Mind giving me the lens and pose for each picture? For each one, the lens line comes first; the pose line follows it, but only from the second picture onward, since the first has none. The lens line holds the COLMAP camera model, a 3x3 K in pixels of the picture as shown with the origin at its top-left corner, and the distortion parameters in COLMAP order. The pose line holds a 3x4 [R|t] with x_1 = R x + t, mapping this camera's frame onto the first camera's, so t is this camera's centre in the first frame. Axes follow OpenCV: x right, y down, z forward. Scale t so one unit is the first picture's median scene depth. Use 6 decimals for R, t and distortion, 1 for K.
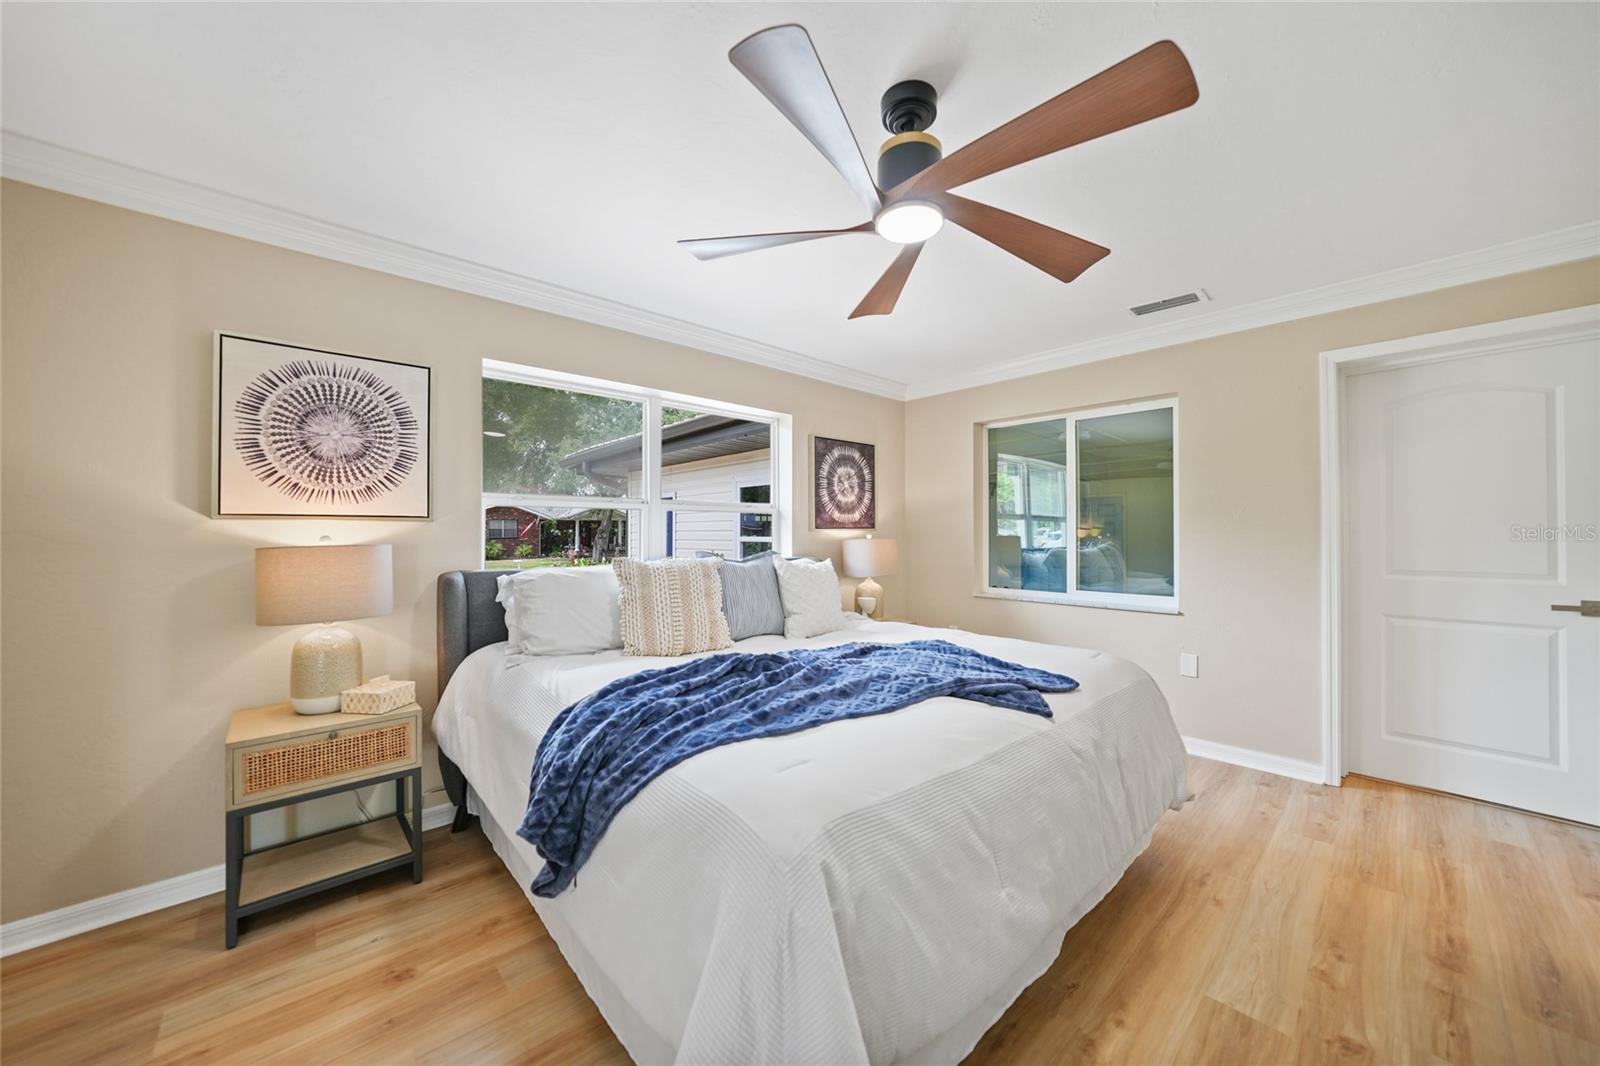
lens RADIAL K [[567.6, 0, 801.9], [0, 567.6, 529.4], [0, 0, 1]] dist [-0.029271, 0.006923]
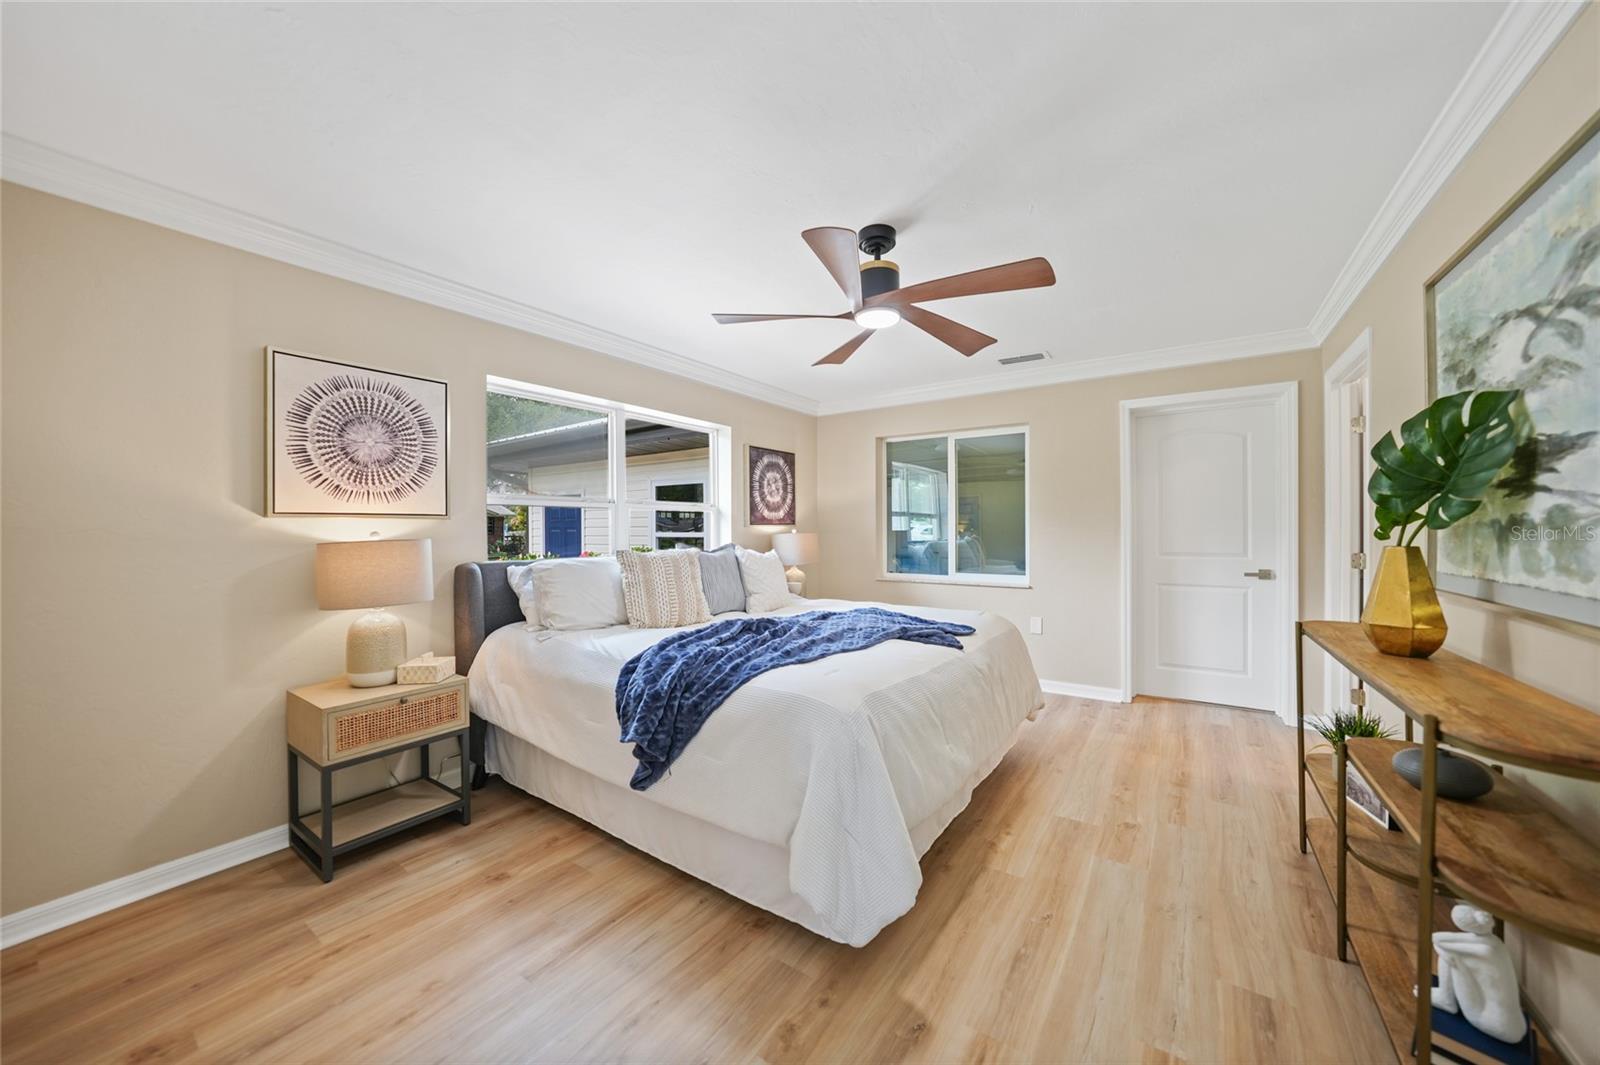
lens RADIAL K [[564.2, 0, 802.5], [0, 564.2, 528.4], [0, 0, 1]] dist [-0.031229, 0.006551]
pose [[0.974675, -0.003413, 0.223601, -0.241409], [0.002289, 0.999983, 0.005285, 0.000361], [-0.223615, -0.004639, 0.974667, -0.288133]]
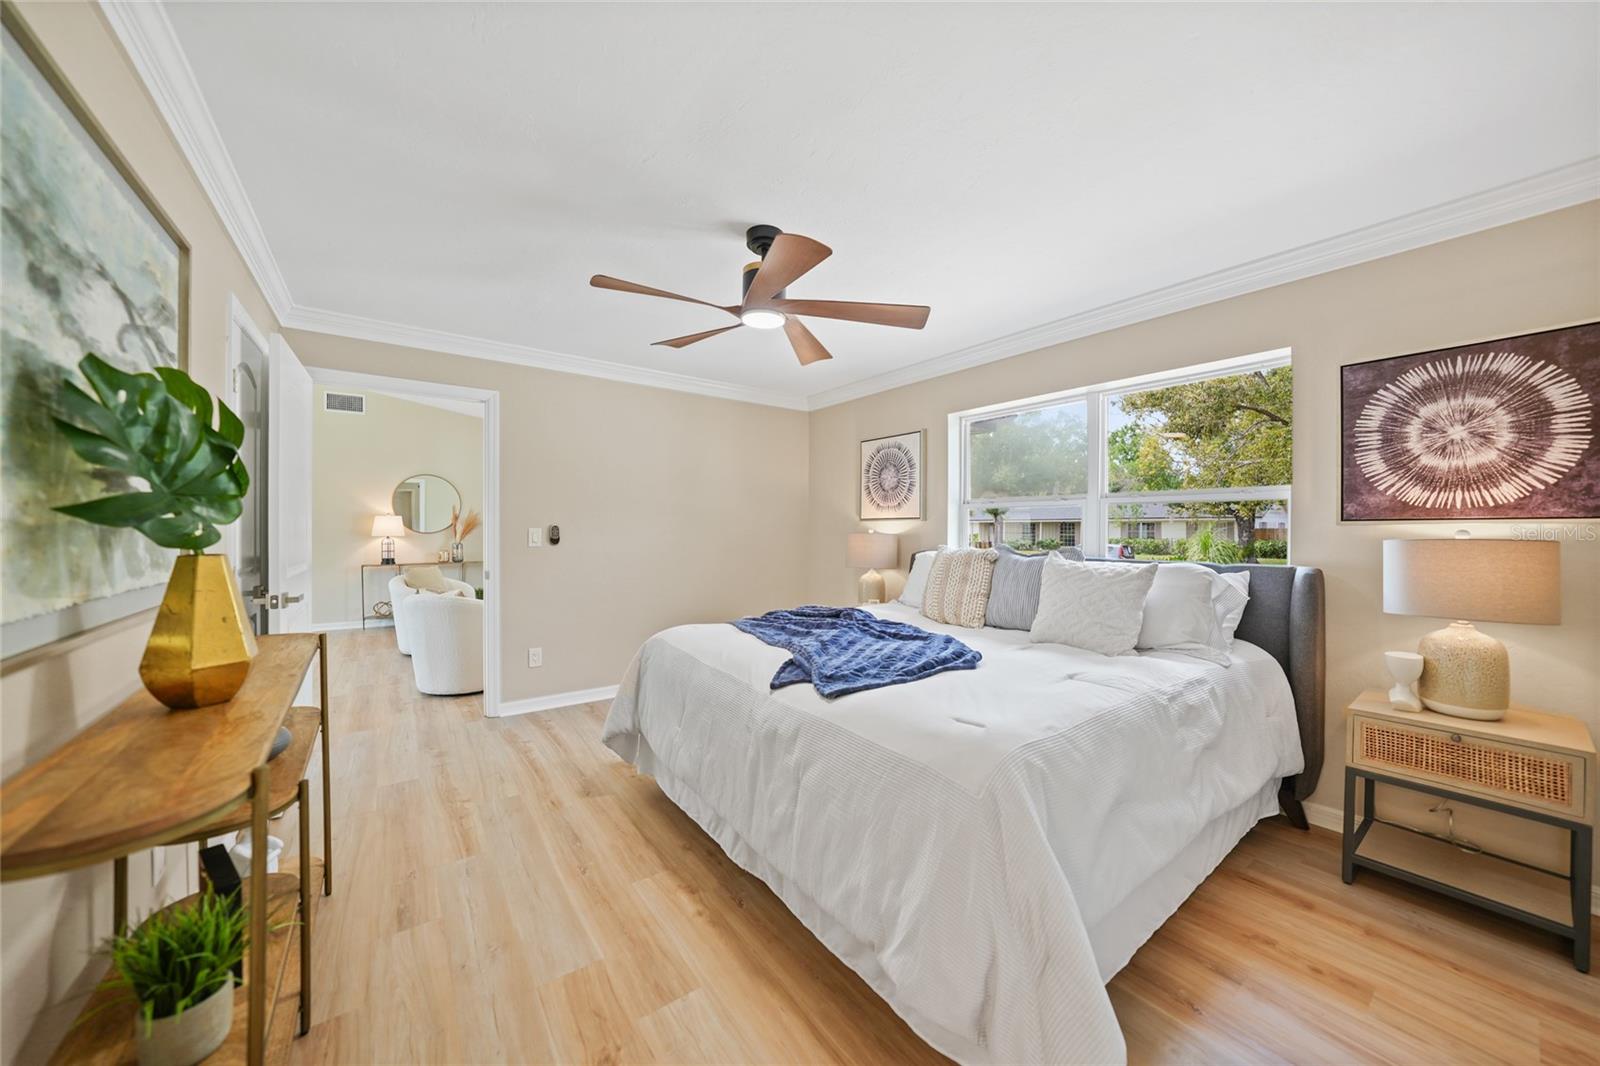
lens RADIAL K [[564.2, 0, 802.5], [0, 564.2, 528.9], [0, 0, 1]] dist [-0.031229, 0.006551]
pose [[-0.106448, 0.002857, -0.994314, 1.213301], [0.003889, 0.999989, 0.002457, 0.005902], [0.994311, -0.003605, -0.106458, 0.919283]]
